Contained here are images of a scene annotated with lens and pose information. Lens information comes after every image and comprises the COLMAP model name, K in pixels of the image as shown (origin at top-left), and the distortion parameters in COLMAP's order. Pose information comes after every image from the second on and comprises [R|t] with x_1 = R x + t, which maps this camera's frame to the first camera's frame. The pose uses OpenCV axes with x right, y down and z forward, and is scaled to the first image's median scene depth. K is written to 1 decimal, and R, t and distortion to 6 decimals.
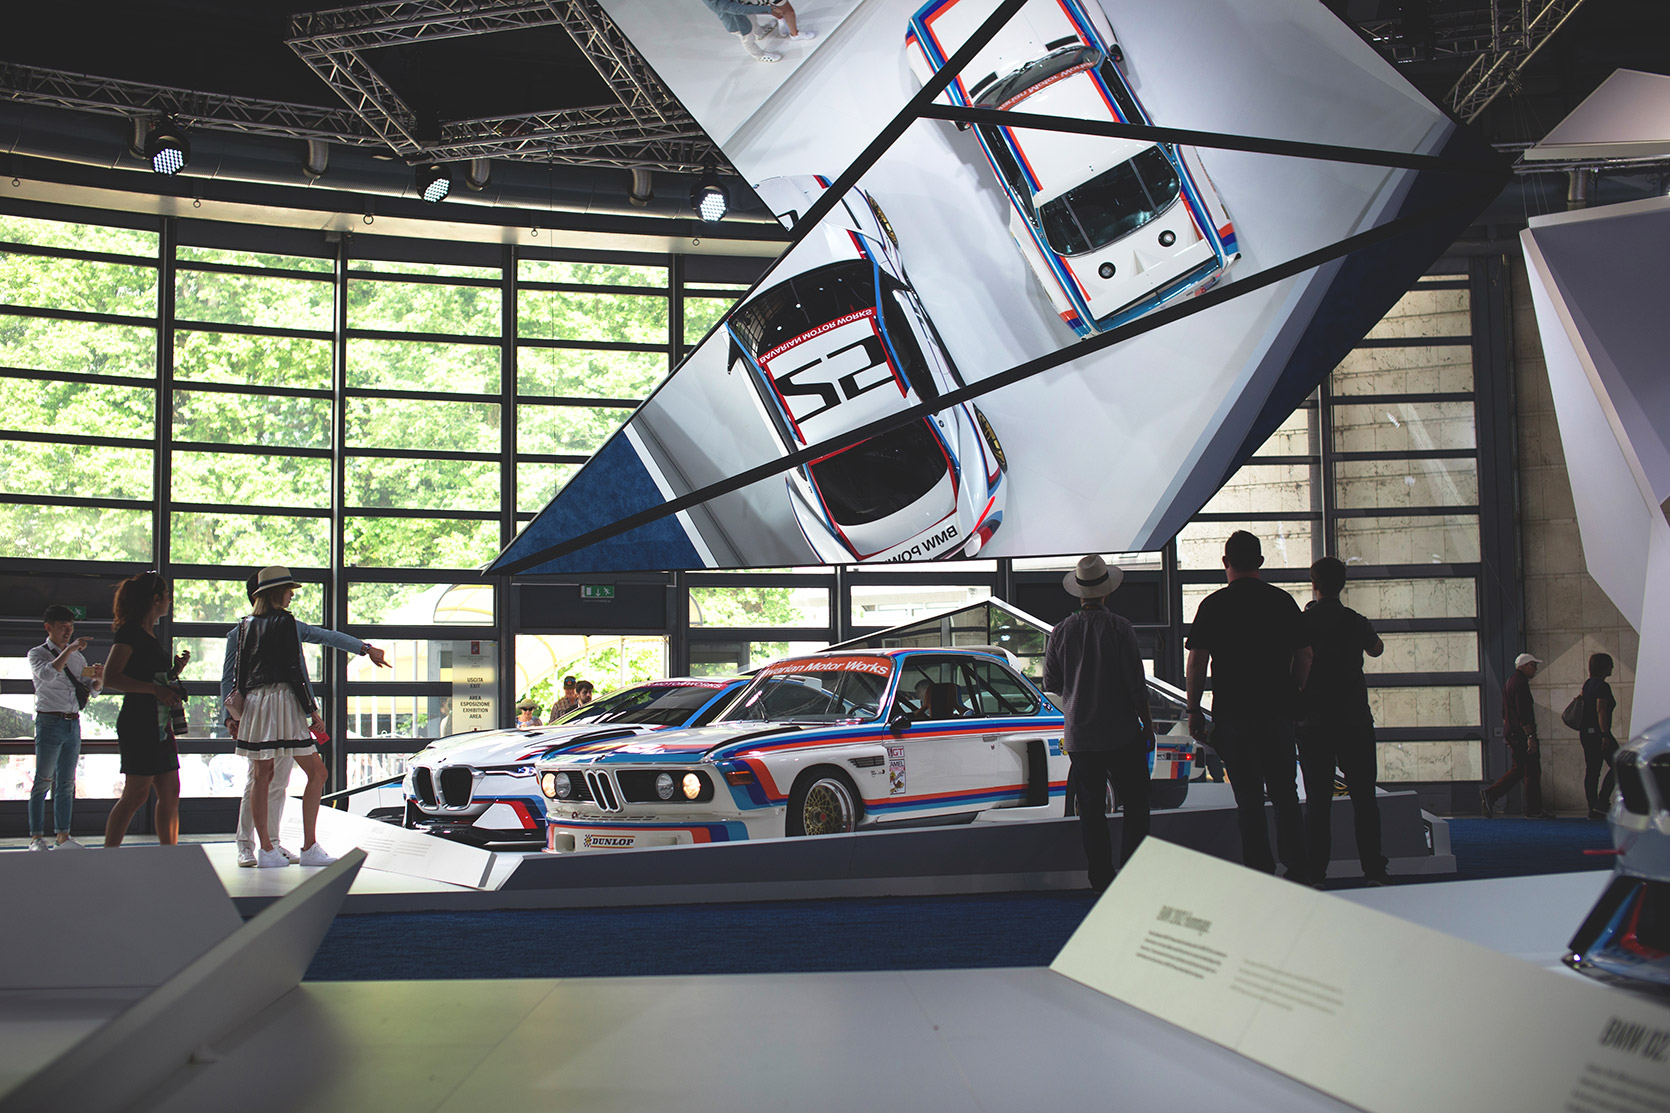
lens RADIAL K [[2325.6, 0, 835.0], [0, 2325.6, 556.5], [0, 0, 1]] dist [-0.073179, -0.076001]
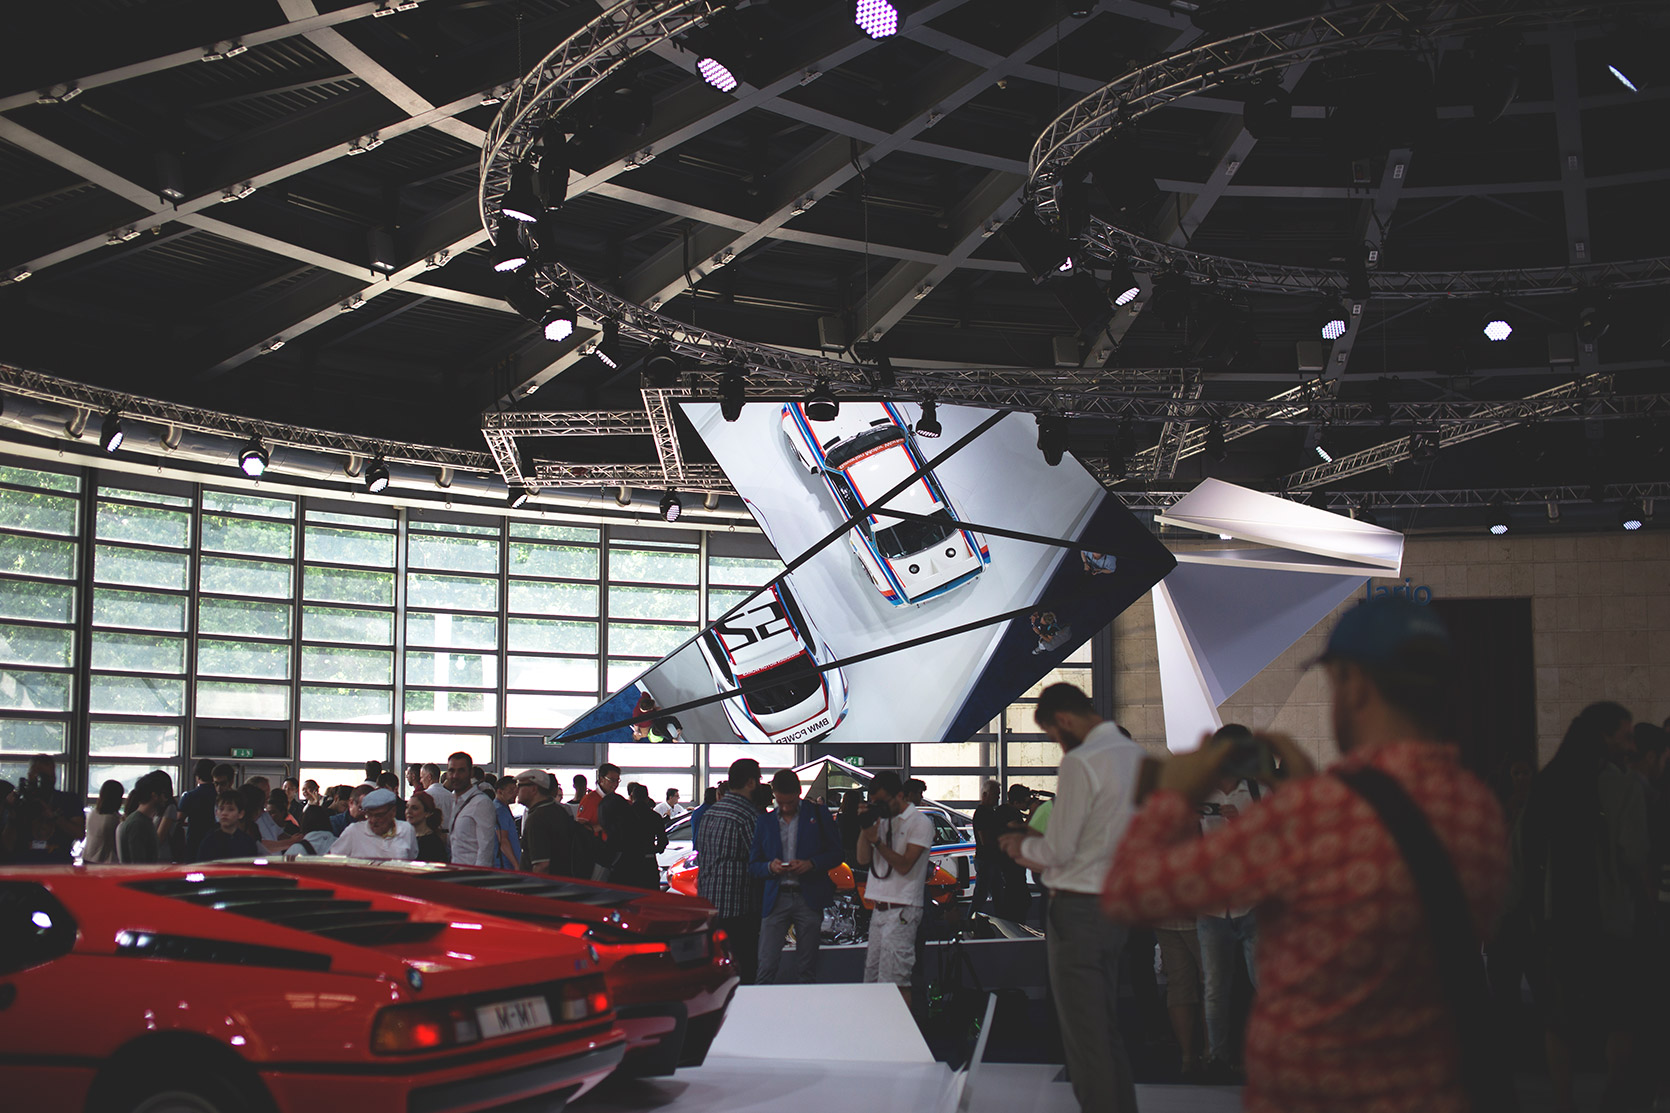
lens RADIAL K [[2325.6, 0, 835.0], [0, 2325.6, 556.5], [0, 0, 1]] dist [-0.073179, -0.076001]
pose [[0.967587, 0.040152, 0.249327, -0.363114], [-0.034462, 0.999037, -0.027144, -0.083408], [-0.250177, 0.017672, 0.968039, -0.635929]]
